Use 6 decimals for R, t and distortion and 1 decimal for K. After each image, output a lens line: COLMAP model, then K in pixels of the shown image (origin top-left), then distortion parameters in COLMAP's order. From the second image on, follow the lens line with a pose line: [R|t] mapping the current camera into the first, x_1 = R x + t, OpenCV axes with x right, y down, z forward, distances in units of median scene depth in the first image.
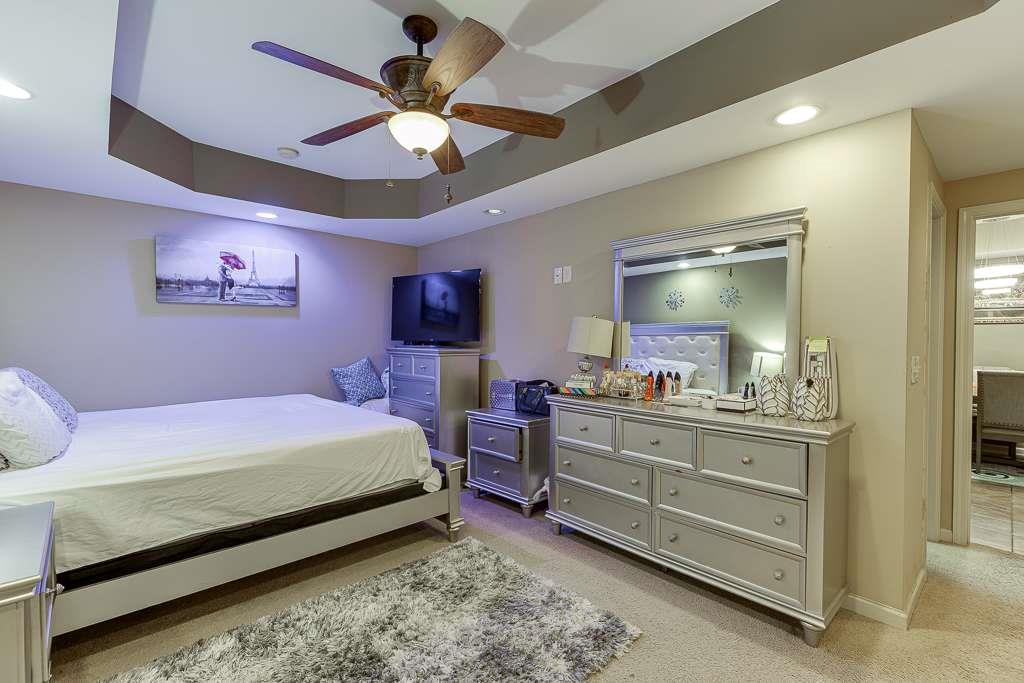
lens RADIAL K [[459.5, 0, 519.5], [0, 459.5, 342.2], [0, 0, 1]] dist [0.001065, -0.000130]
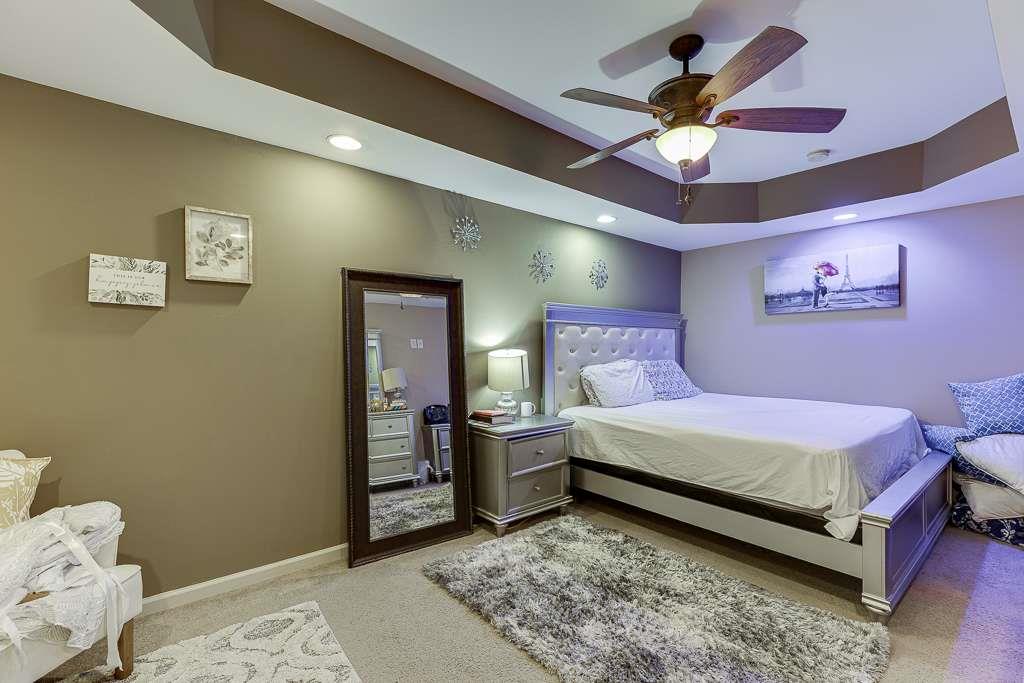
lens RADIAL K [[459.5, 0, 520.0], [0, 459.5, 344.9], [0, 0, 1]] dist [0.001065, -0.000130]
pose [[-0.059837, -0.003204, -0.998203, 0.458883], [-0.014464, 0.999893, -0.002343, 0.007429], [0.998103, 0.014298, -0.059877, 0.377473]]
